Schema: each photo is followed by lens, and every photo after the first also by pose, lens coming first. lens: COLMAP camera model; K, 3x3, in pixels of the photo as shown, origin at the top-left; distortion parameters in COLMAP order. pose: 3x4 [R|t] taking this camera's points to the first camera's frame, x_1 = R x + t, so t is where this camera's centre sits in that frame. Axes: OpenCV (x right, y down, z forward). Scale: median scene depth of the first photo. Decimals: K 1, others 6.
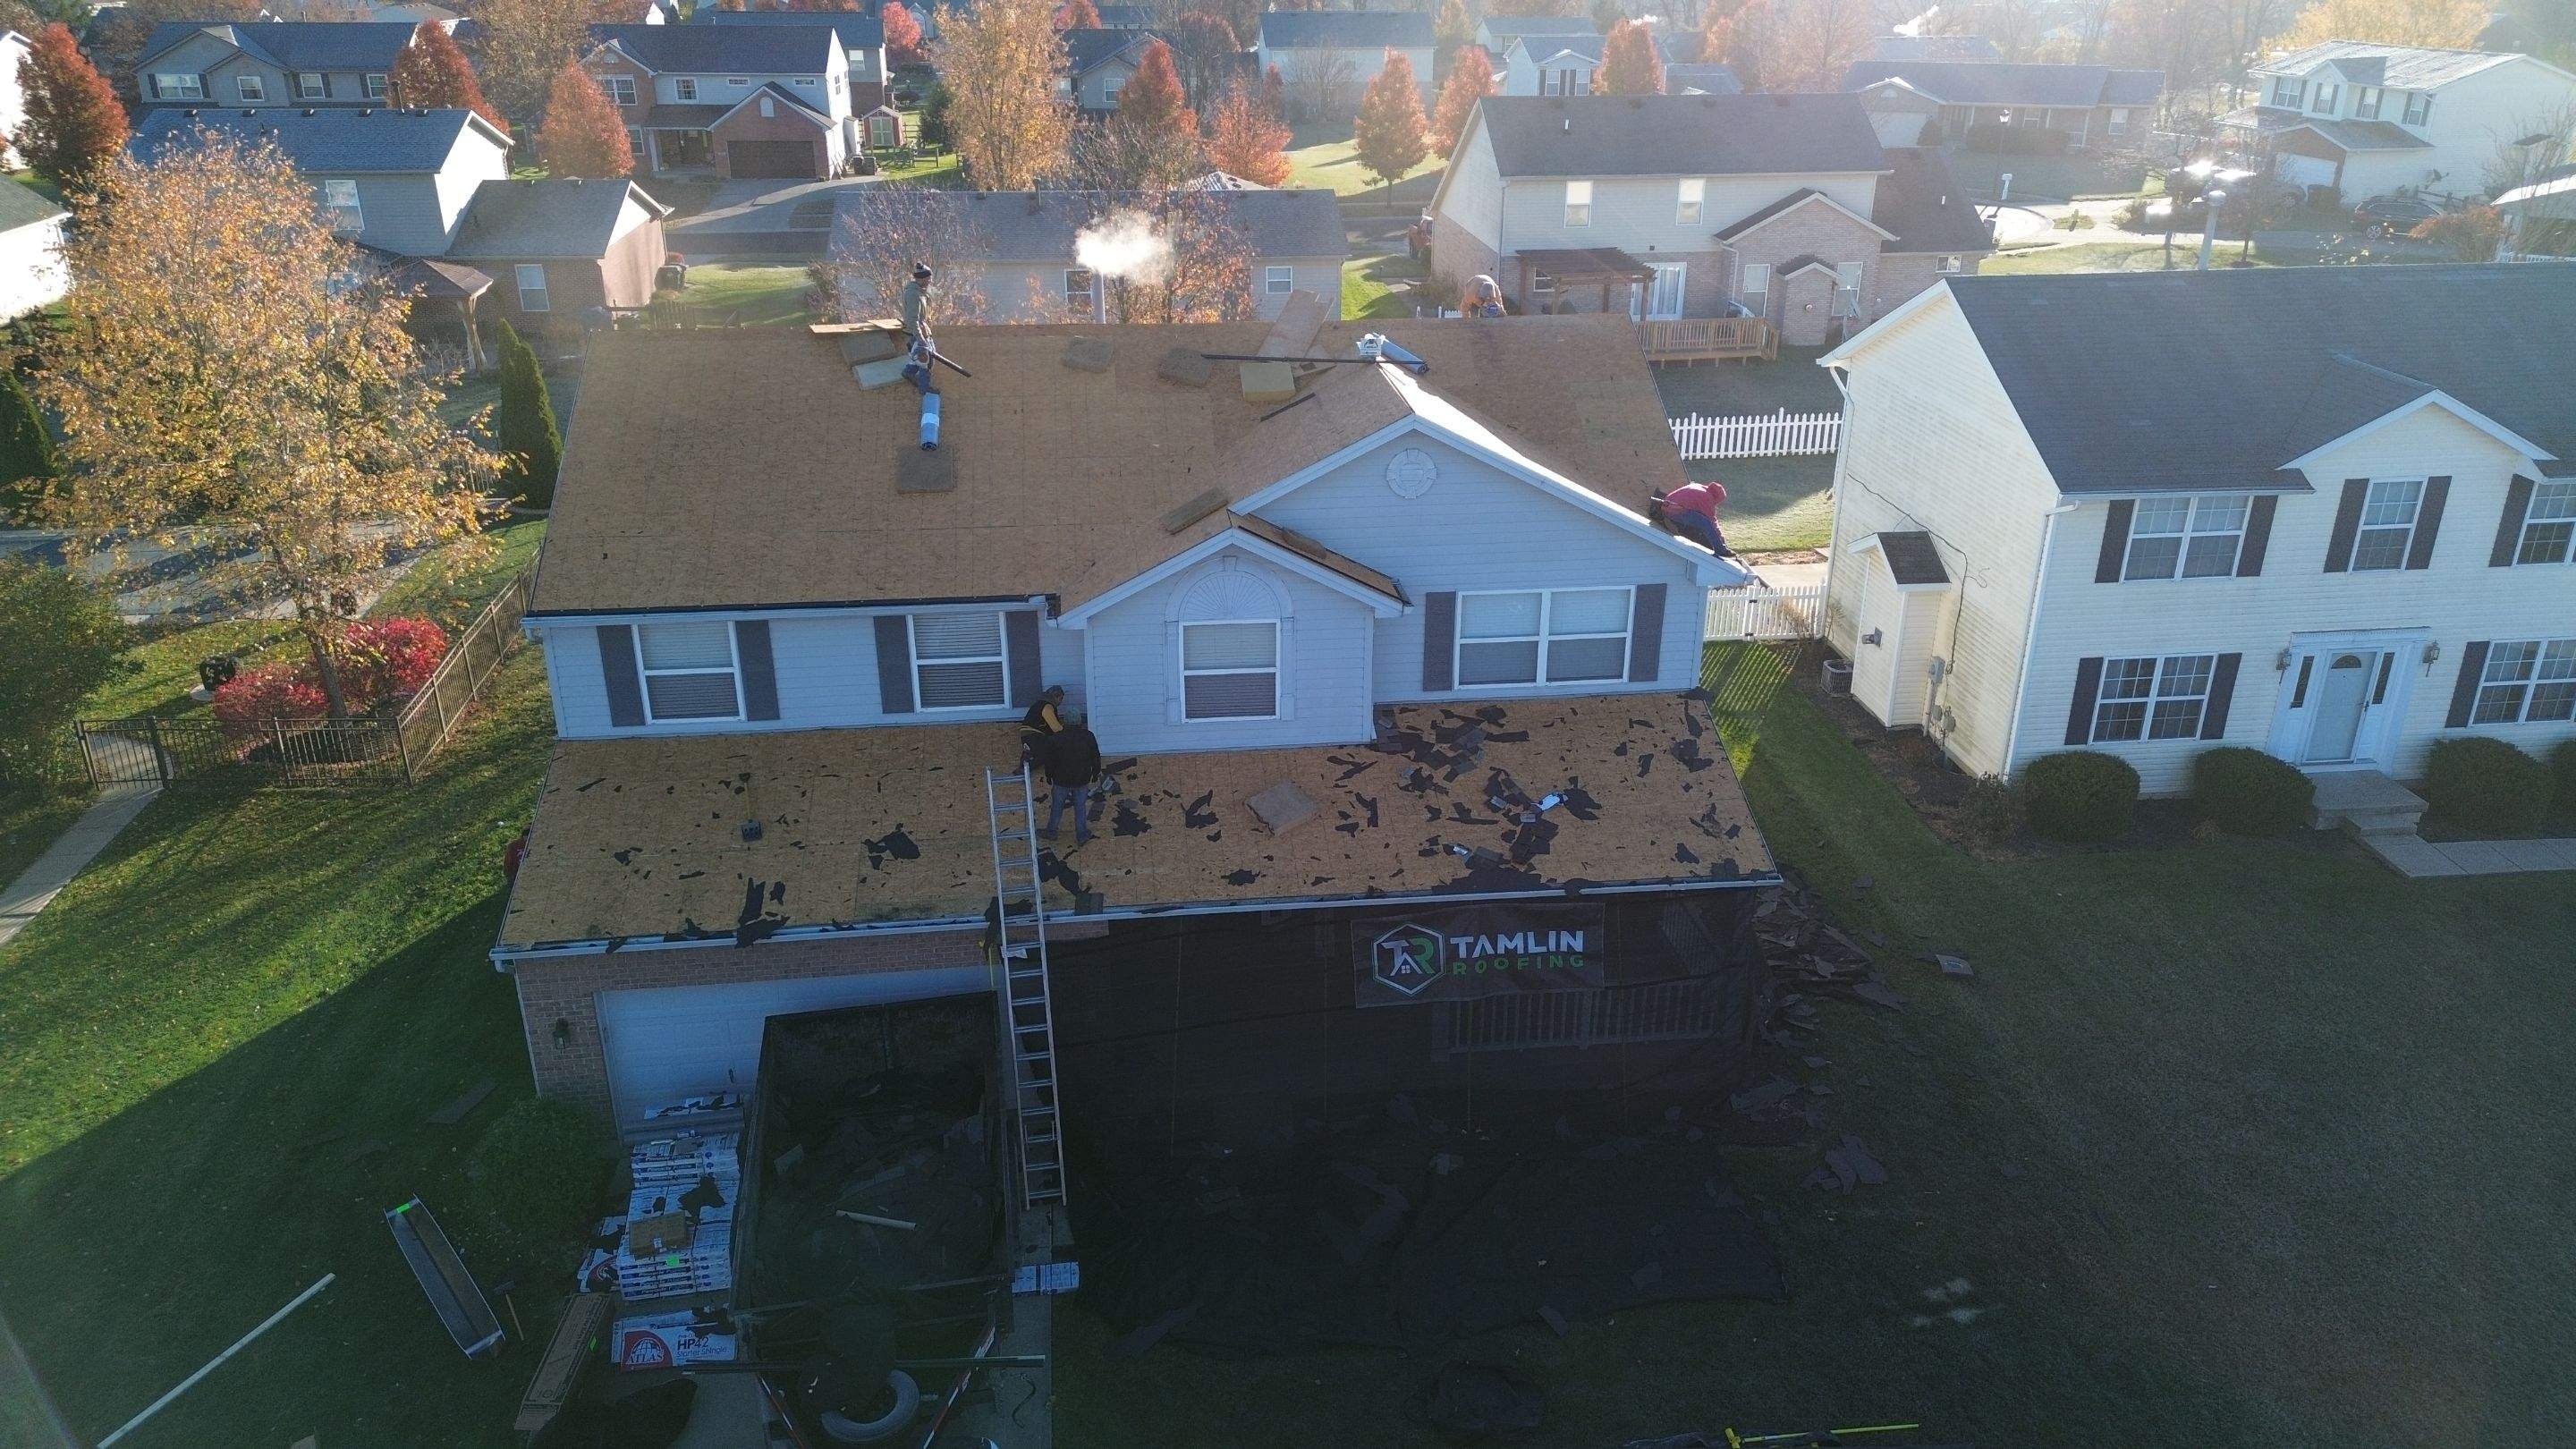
lens RADIAL K [[1811.2, 0, 1297.4], [0, 1811.2, 706.3], [0, 0, 1]] dist [0.082352, -0.084318]
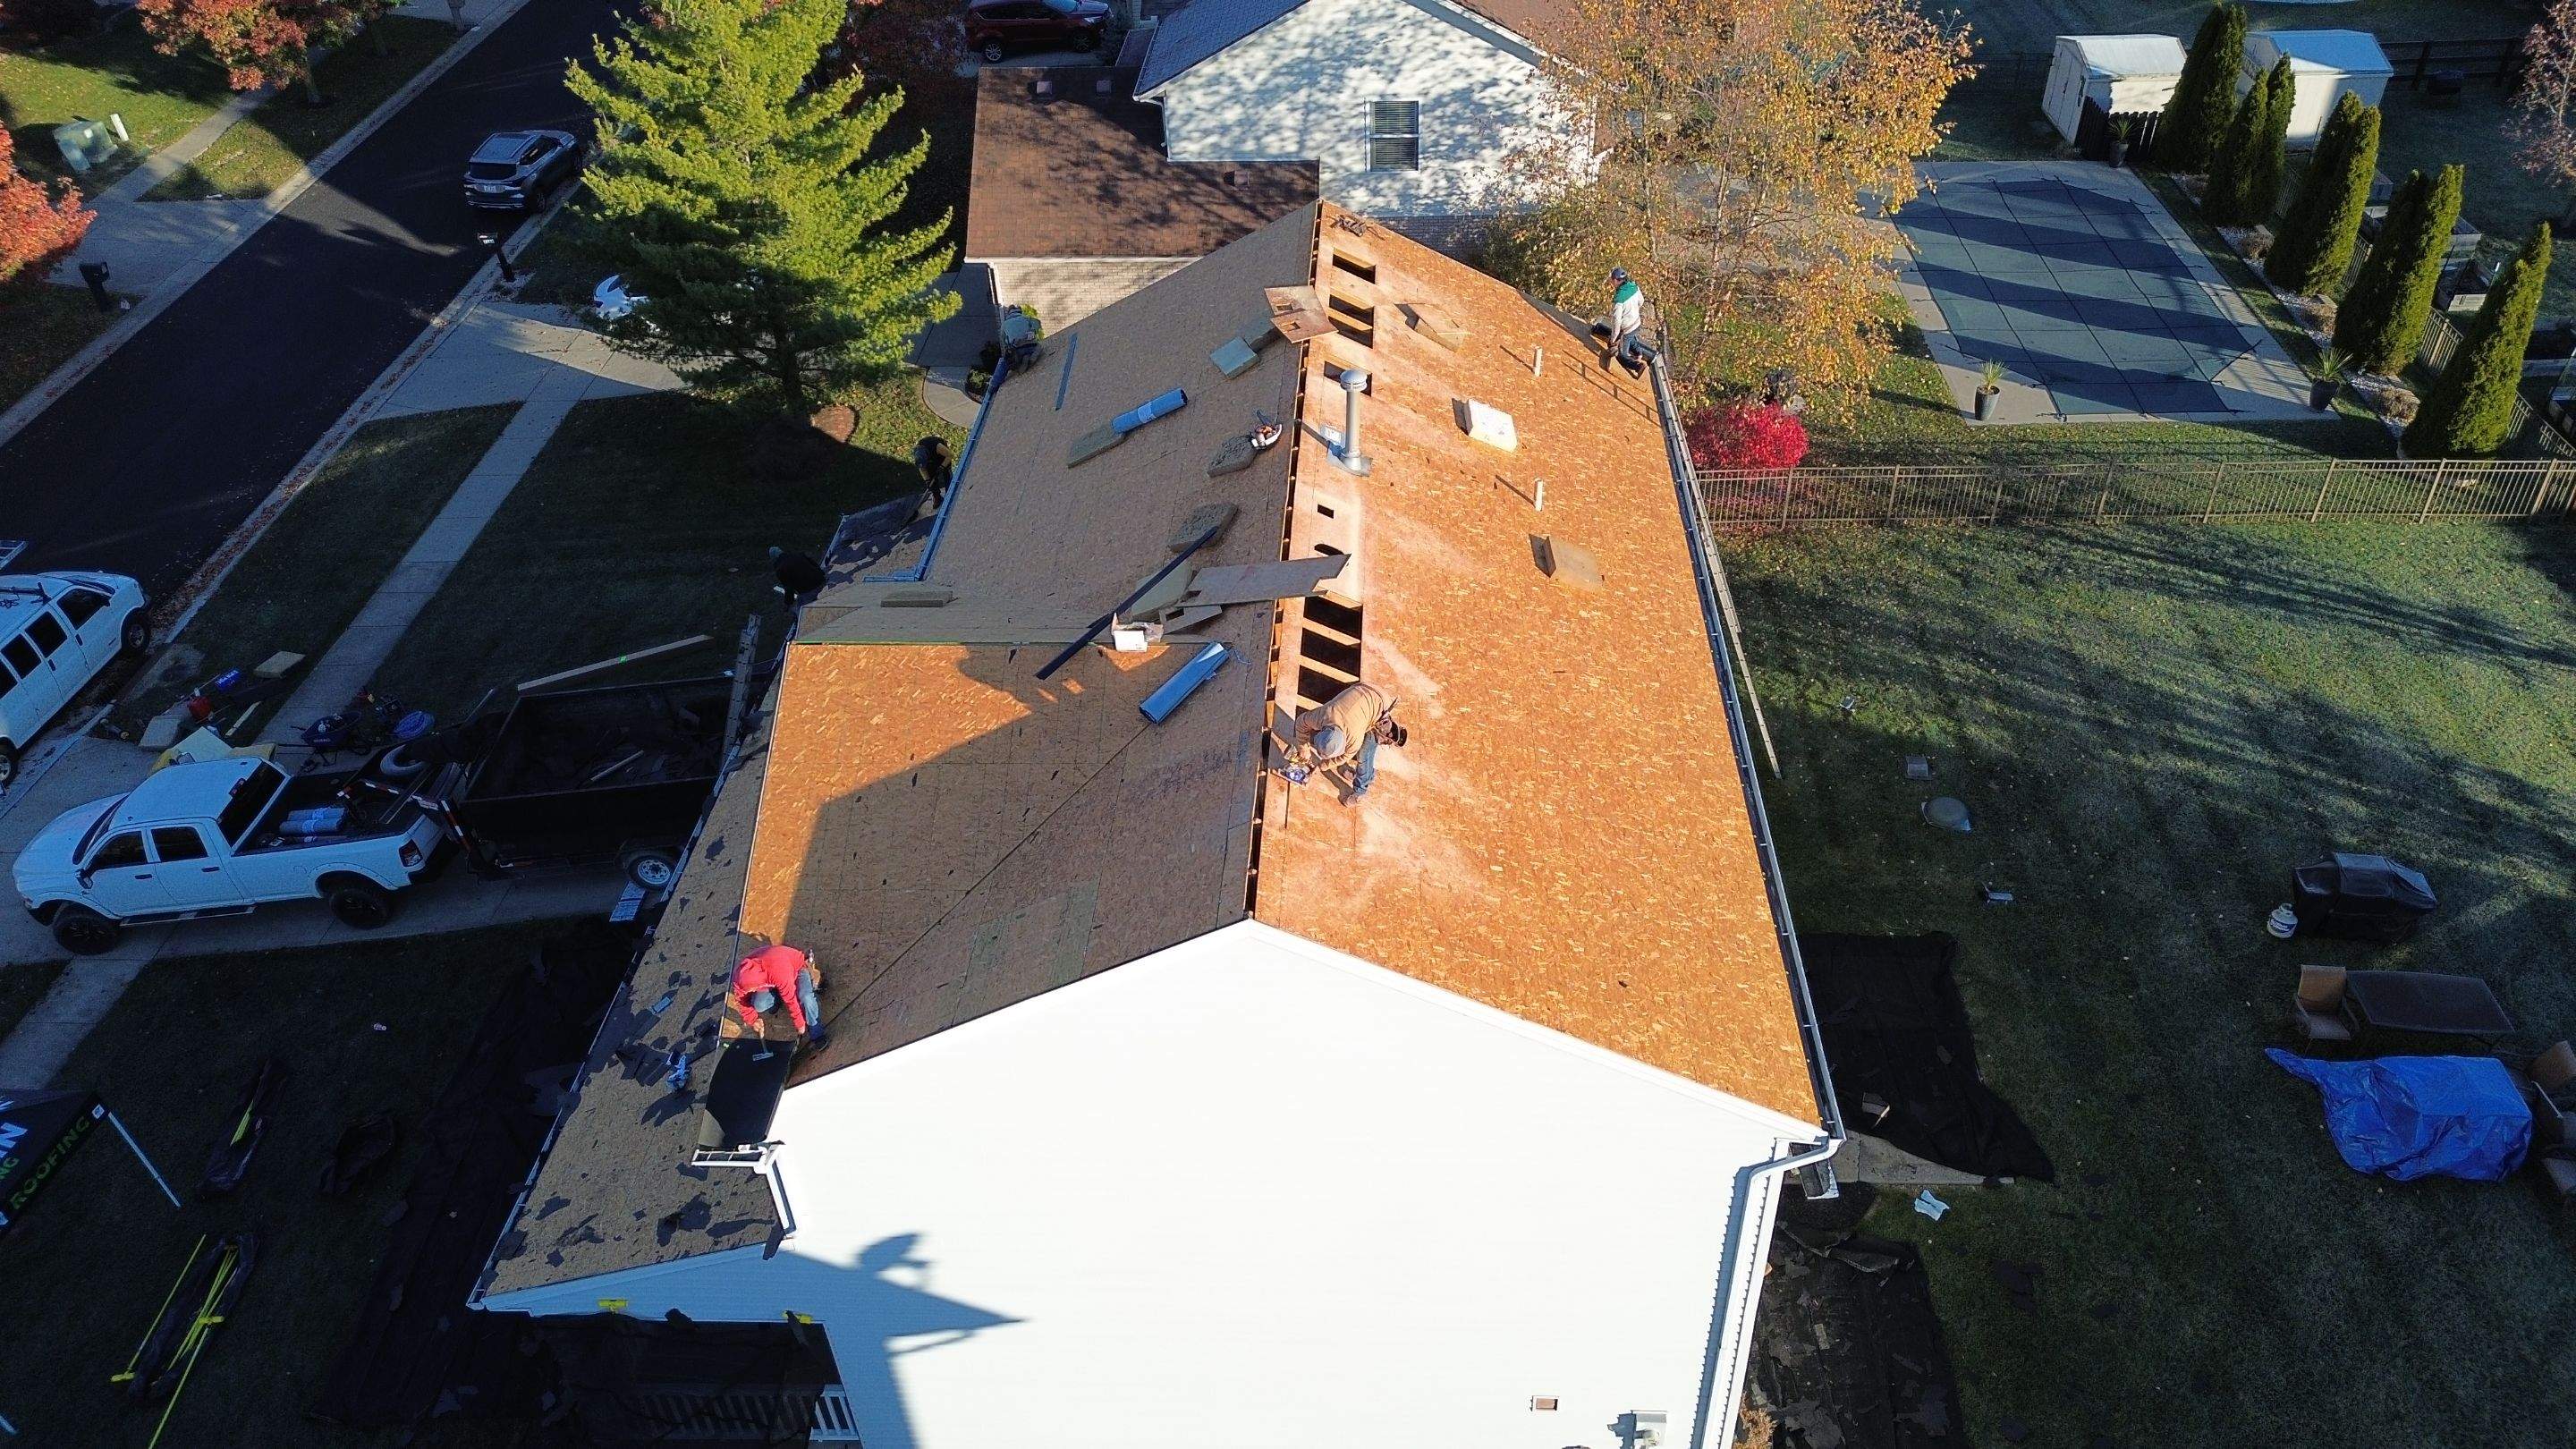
lens RADIAL K [[1811.2, 0, 1298.4], [0, 1811.2, 719.8], [0, 0, 1]] dist [0.082352, -0.084318]
pose [[-0.169540, 0.602758, -0.779704, 0.631430], [-0.354143, 0.701050, 0.618960, -0.670694], [0.919695, 0.381066, 0.094606, 1.066800]]
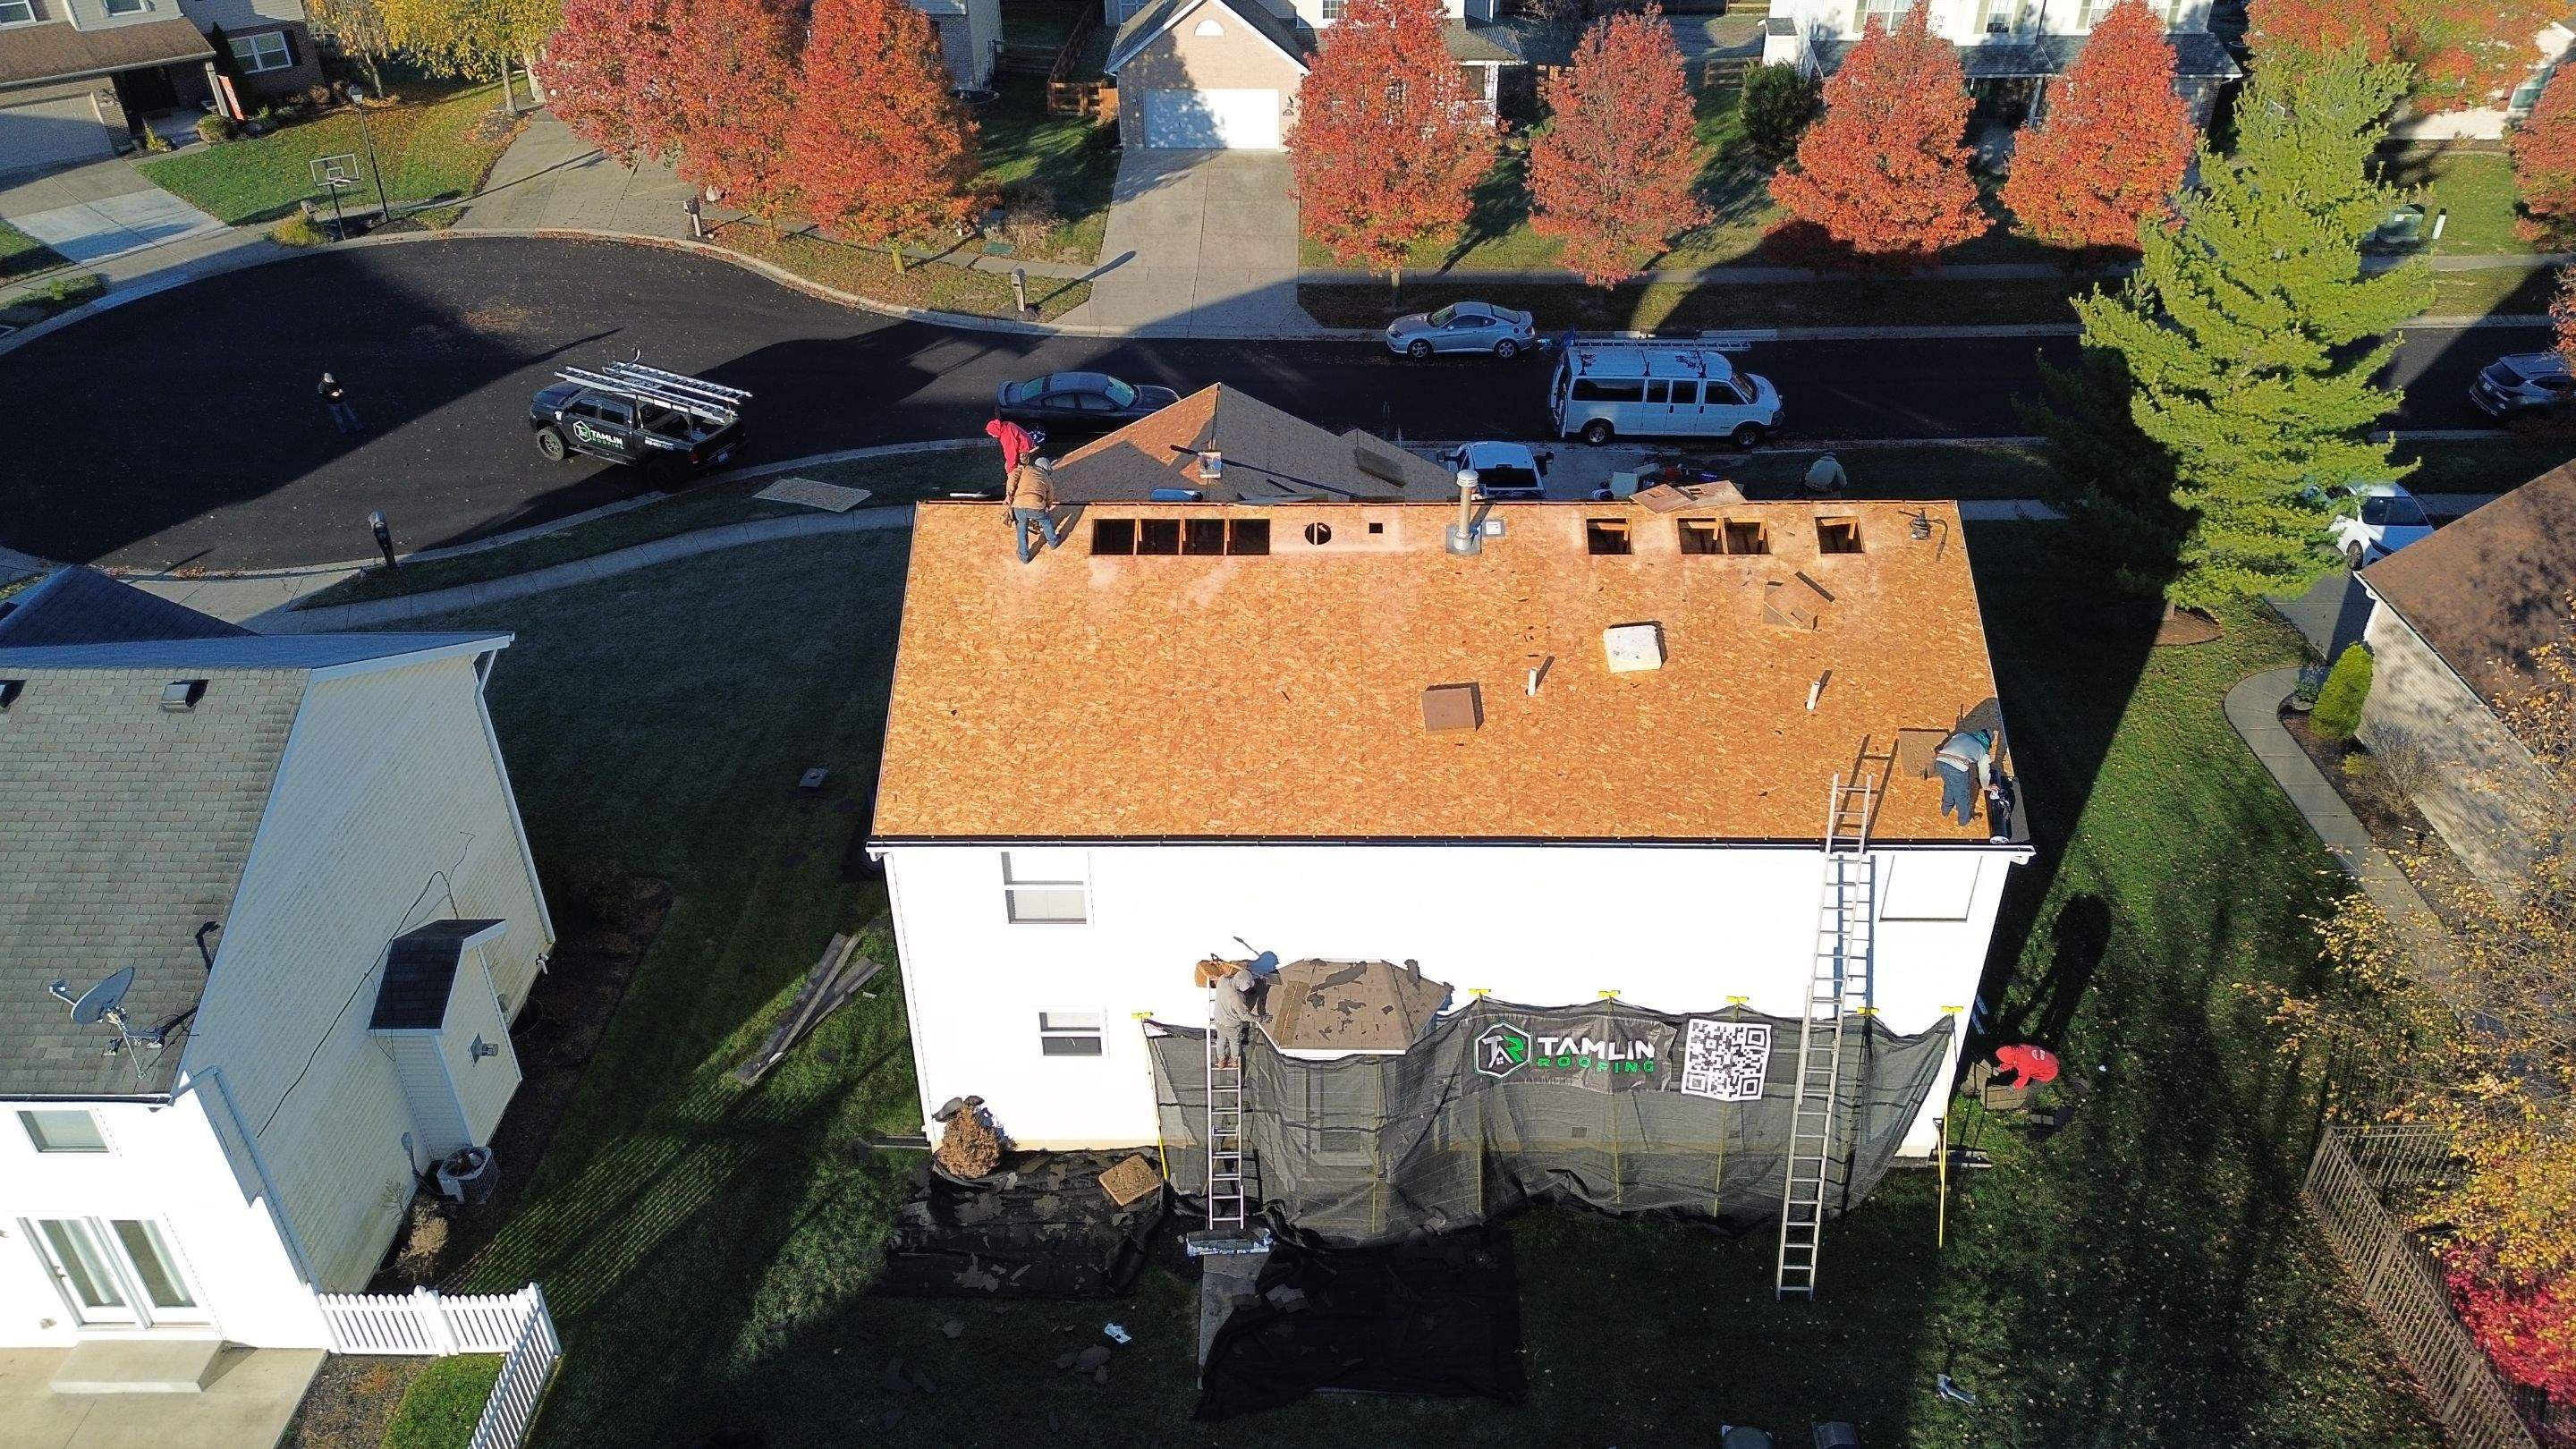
lens RADIAL K [[1811.2, 0, 1293.4], [0, 1811.2, 719.6], [0, 0, 1]] dist [0.082352, -0.084318]
pose [[-0.991220, -0.073595, 0.109848, -0.147929], [0.050963, 0.553944, 0.830993, -1.071140], [-0.122006, 0.829295, -0.545330, 1.812123]]
